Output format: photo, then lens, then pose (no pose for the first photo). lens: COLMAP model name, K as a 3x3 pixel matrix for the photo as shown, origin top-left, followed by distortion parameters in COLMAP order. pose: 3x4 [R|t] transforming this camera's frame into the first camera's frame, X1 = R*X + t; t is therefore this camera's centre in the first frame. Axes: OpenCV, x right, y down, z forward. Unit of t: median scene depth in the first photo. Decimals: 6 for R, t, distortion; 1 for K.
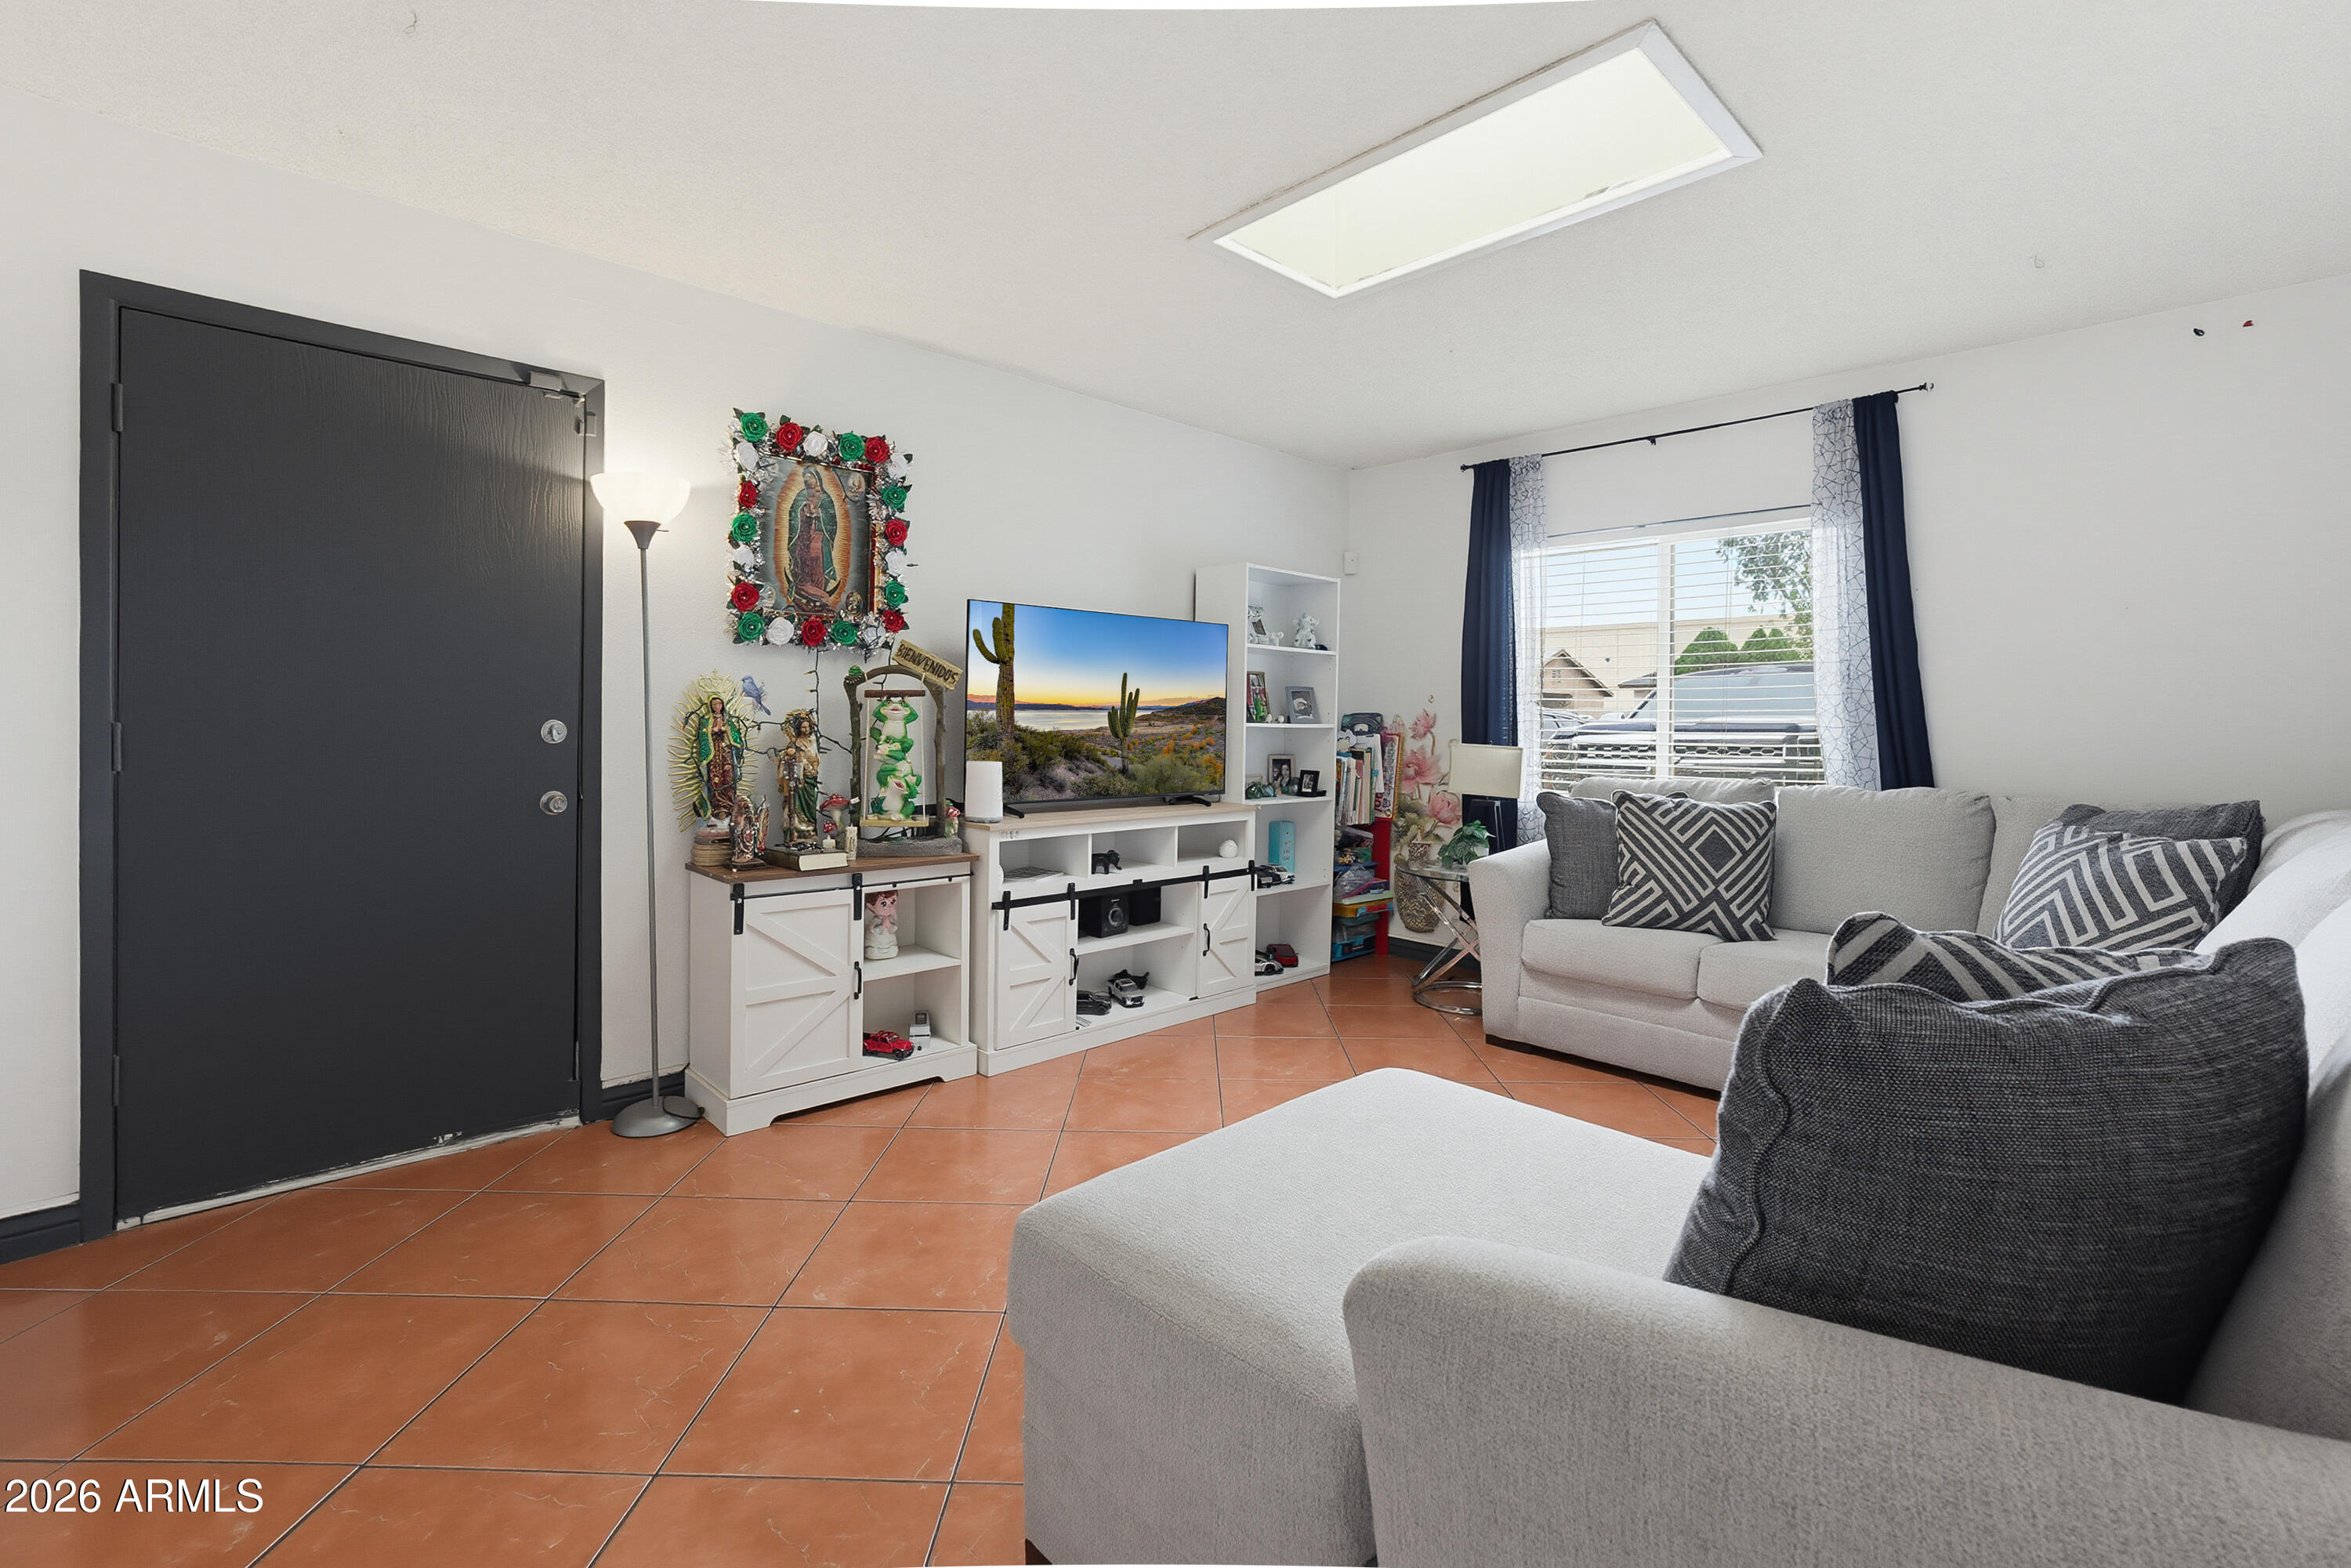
lens RADIAL K [[1044.0, 0, 1178.2], [0, 1044.0, 738.6], [0, 0, 1]] dist [-0.017781, 0.000006]
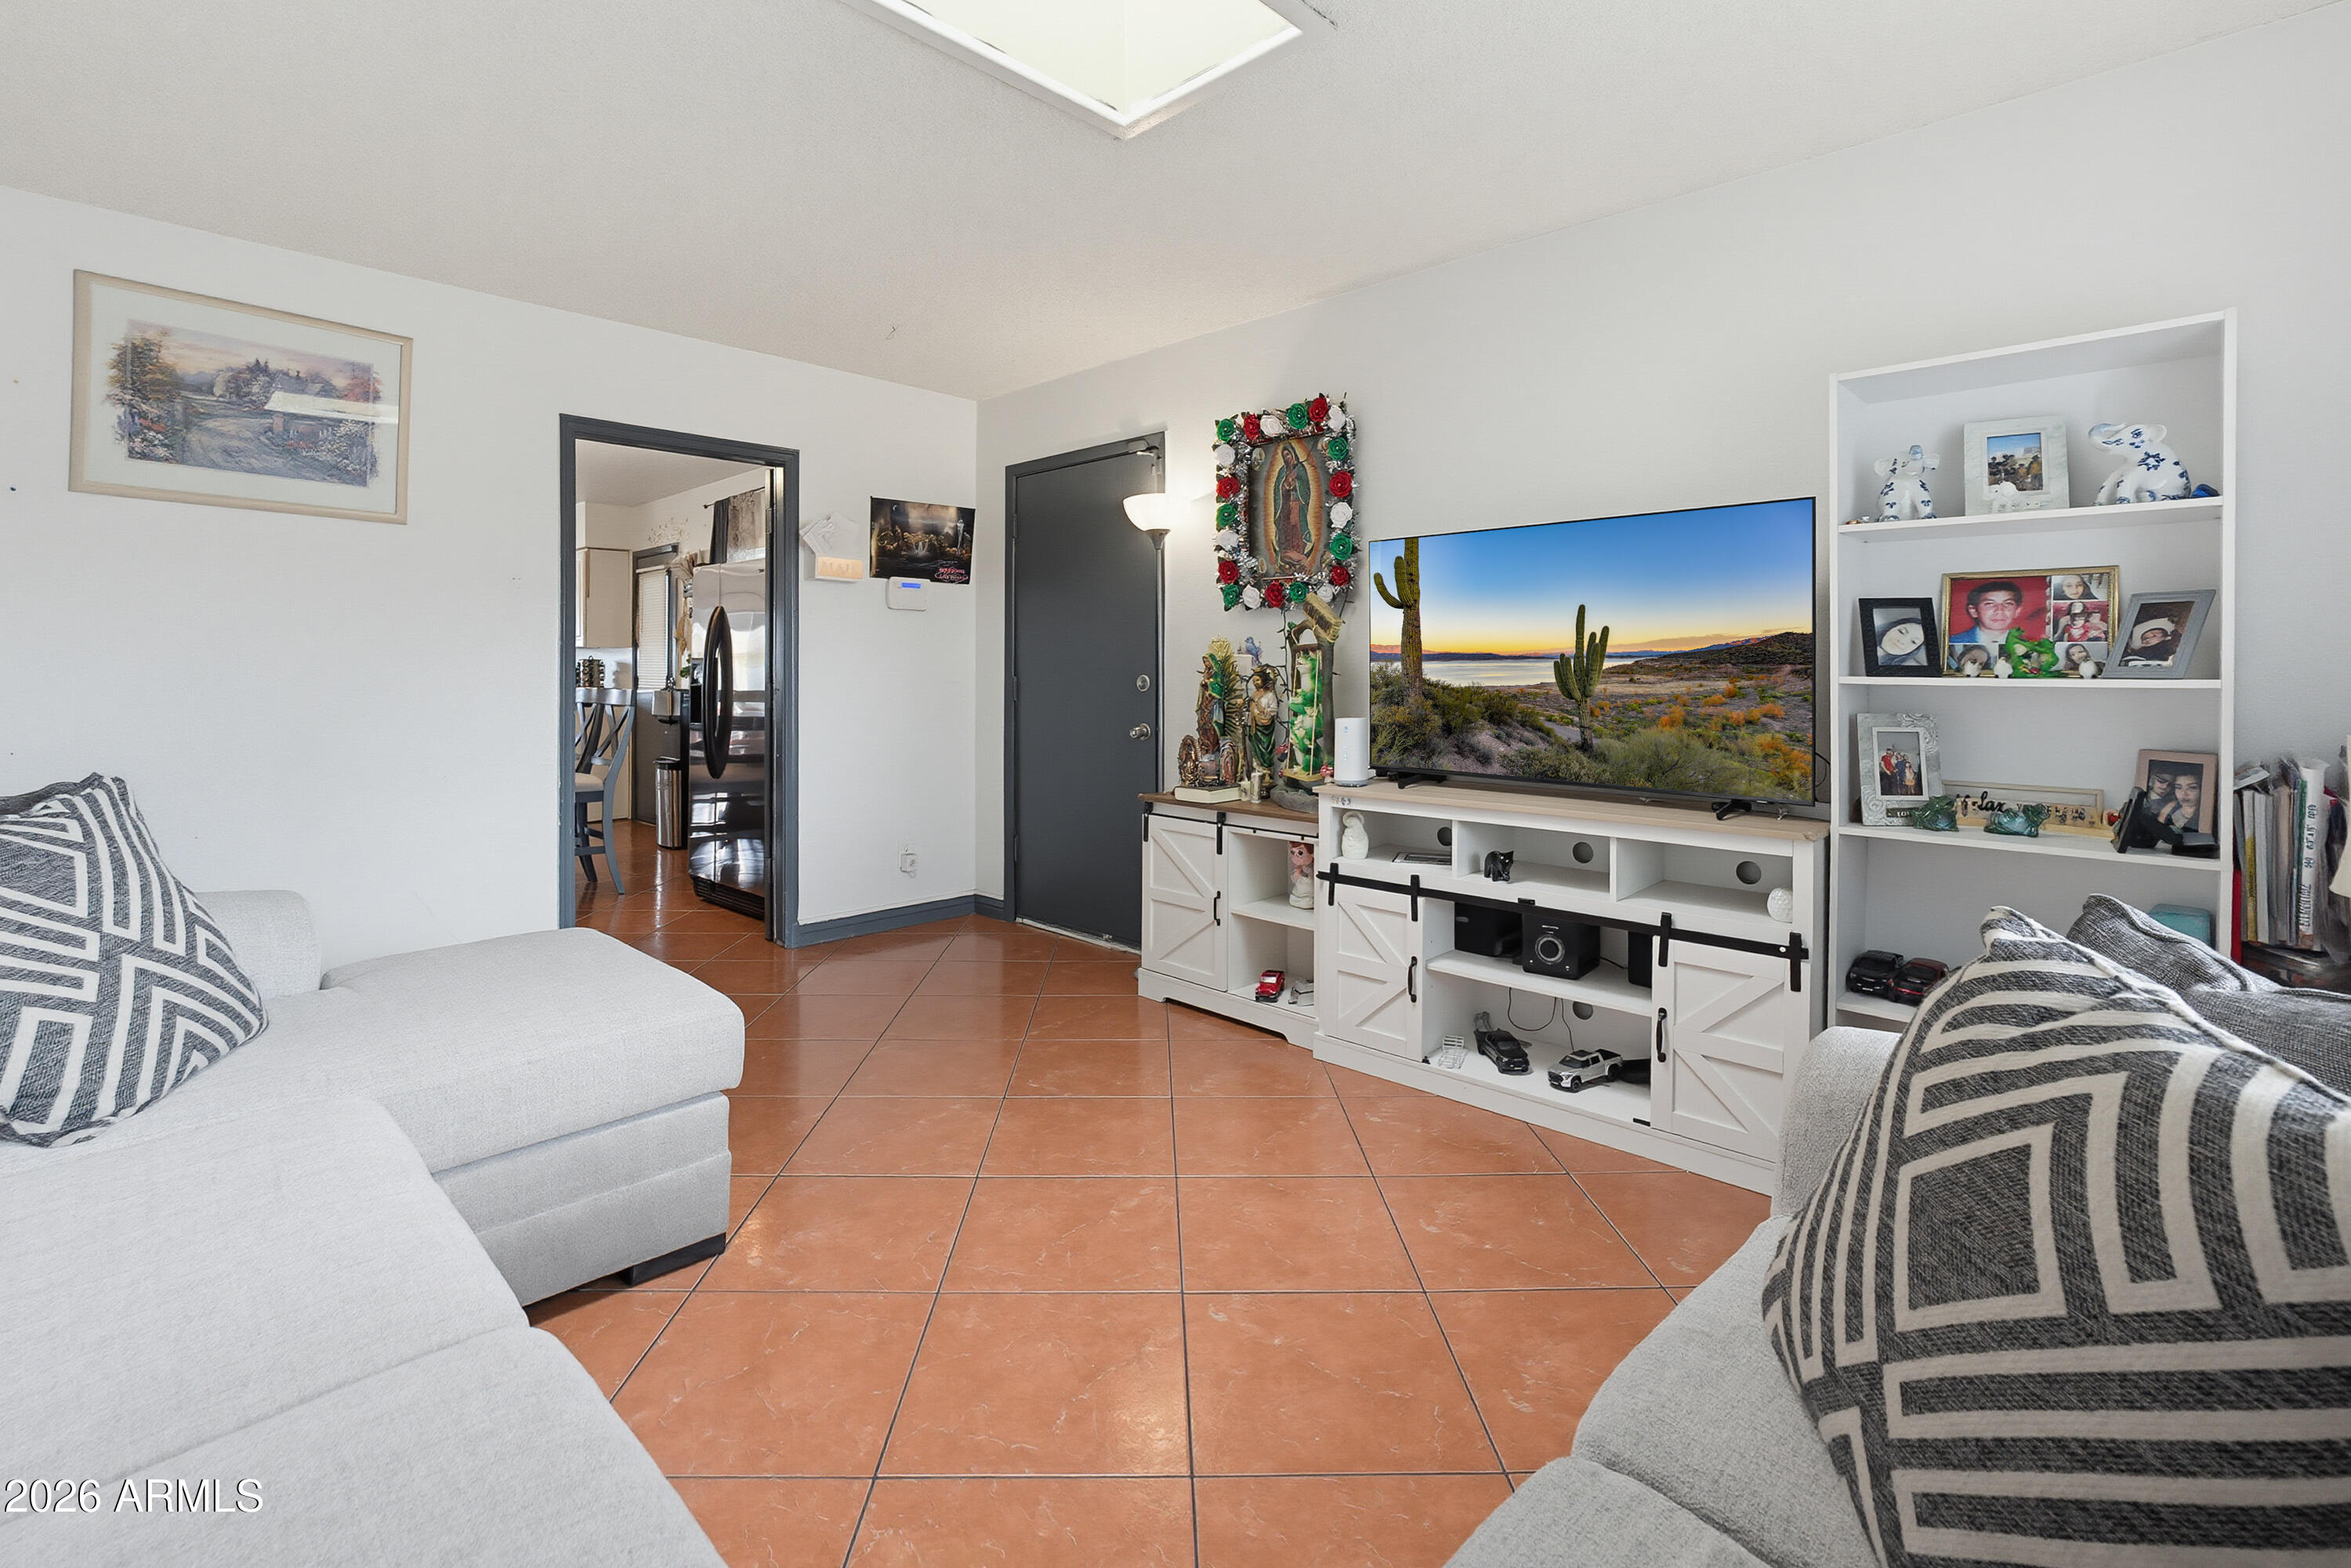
lens RADIAL K [[1046.8, 0, 1178.8], [0, 1046.8, 667.6], [0, 0, 1]] dist [-0.024910, 0.009617]
pose [[0.060675, -0.010756, -0.998100, 0.676877], [-0.024847, 0.999616, -0.012282, -0.006730], [0.997848, 0.025545, 0.060384, 0.748040]]
